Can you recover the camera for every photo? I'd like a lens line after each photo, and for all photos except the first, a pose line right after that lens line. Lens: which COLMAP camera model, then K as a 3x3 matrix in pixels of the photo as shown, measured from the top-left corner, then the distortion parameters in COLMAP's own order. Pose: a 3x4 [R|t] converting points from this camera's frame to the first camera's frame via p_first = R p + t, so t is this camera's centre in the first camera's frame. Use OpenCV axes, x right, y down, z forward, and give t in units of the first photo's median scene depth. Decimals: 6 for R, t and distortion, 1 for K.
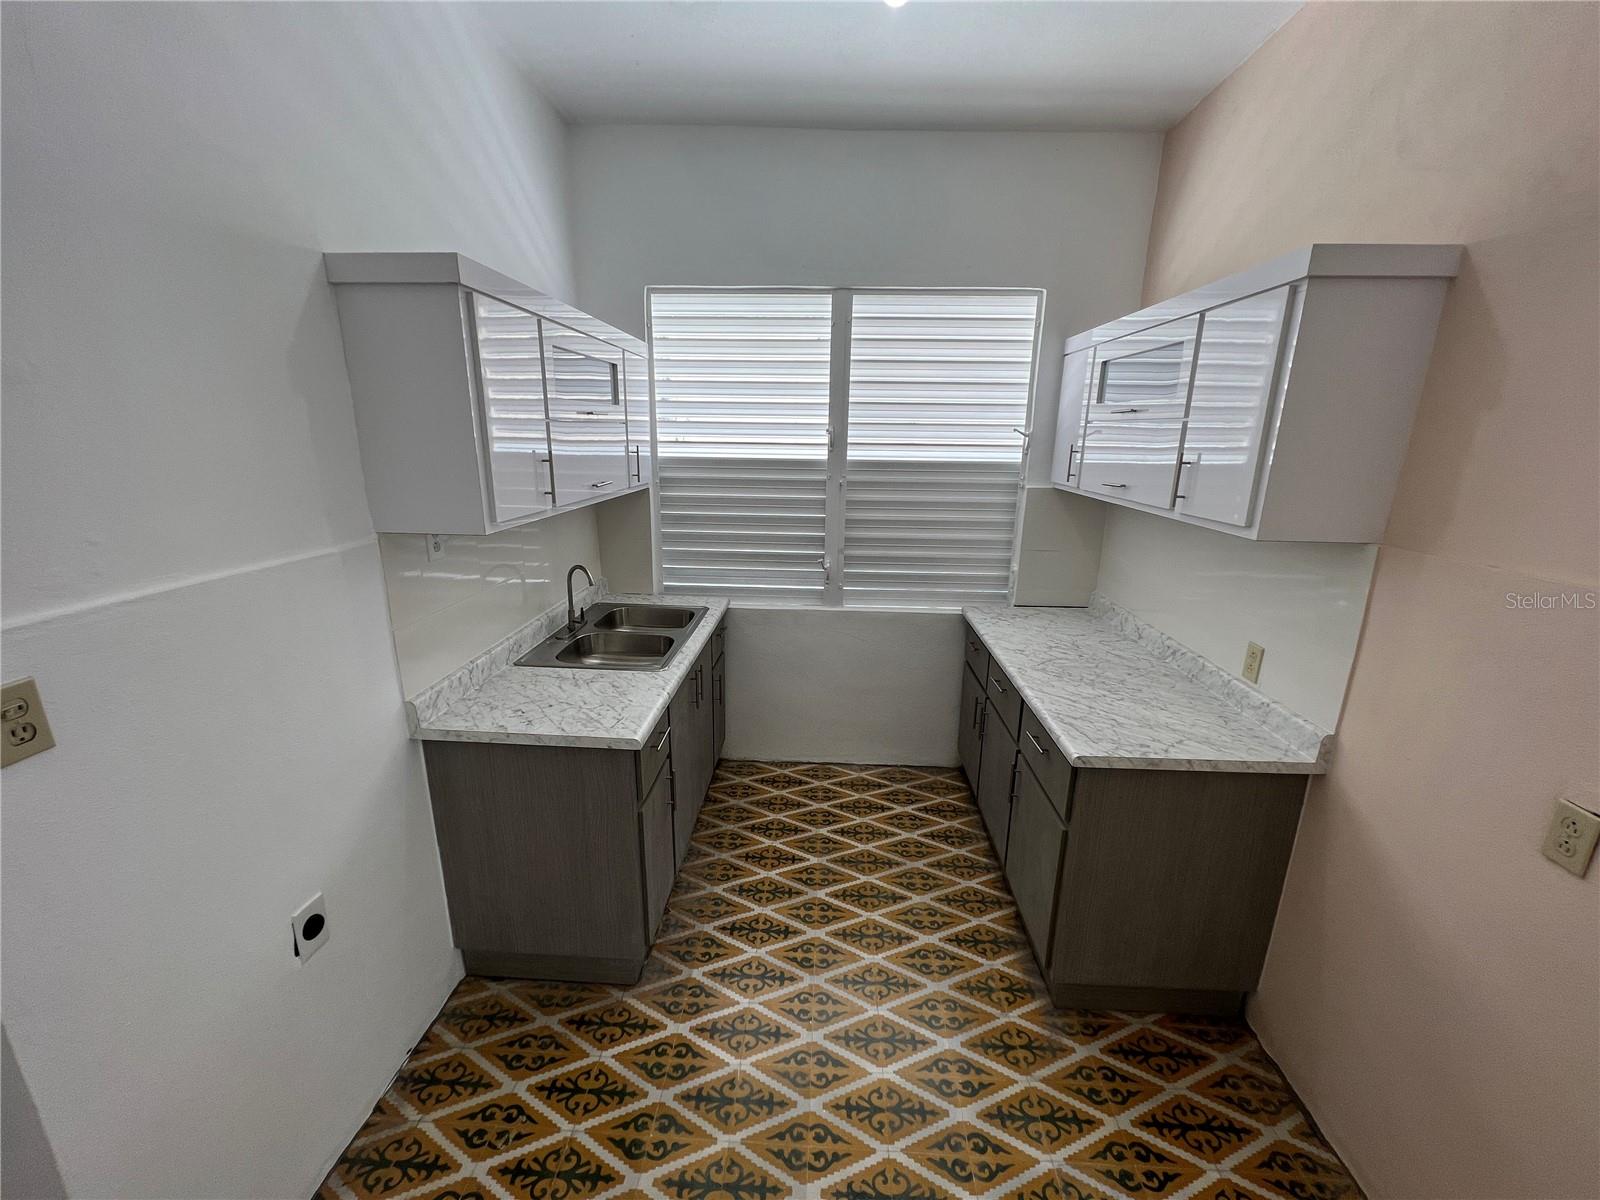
lens RADIAL K [[638.3, 0, 803.2], [0, 638.3, 602.3], [0, 0, 1]] dist [-0.000295, 0.001069]
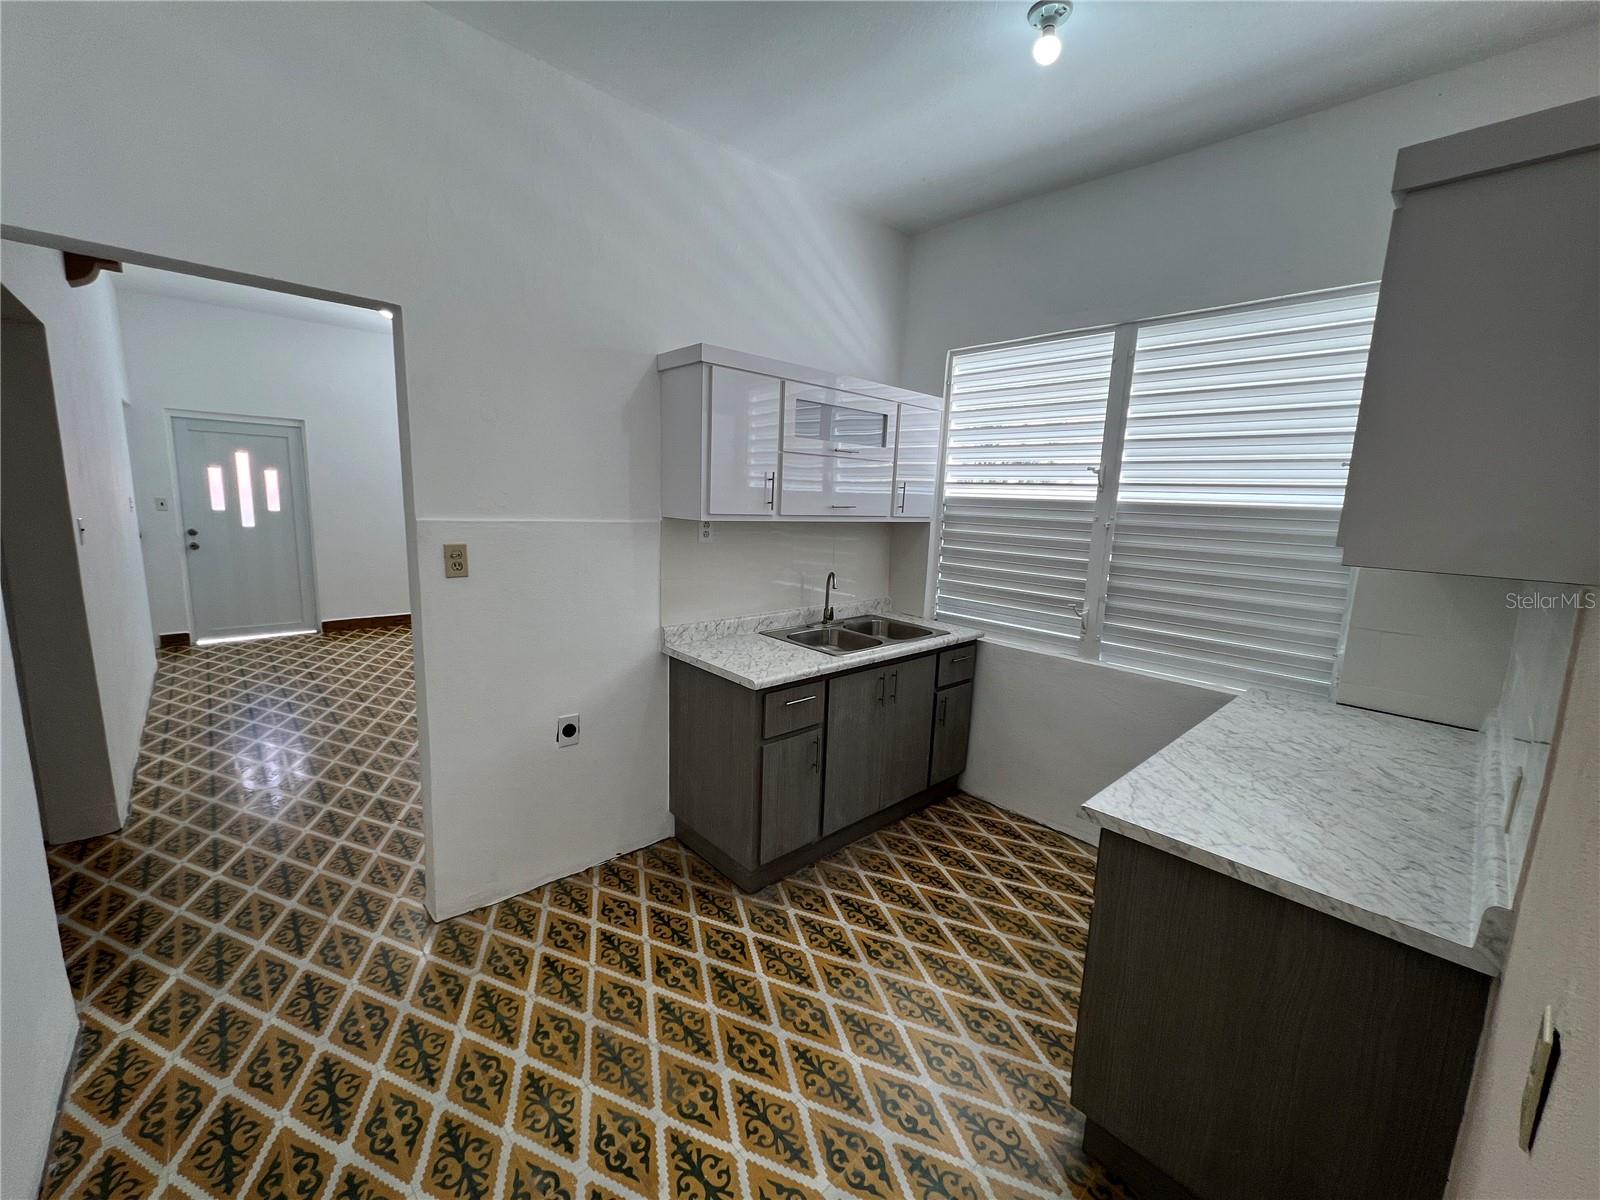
lens RADIAL K [[638.3, 0, 803.2], [0, 638.3, 602.3], [0, 0, 1]] dist [-0.000295, 0.001069]
pose [[0.715979, 0.126794, -0.686511, 0.480215], [-0.207686, 0.977531, -0.036057, 0.056934], [0.666514, 0.168395, 0.726225, 0.061618]]
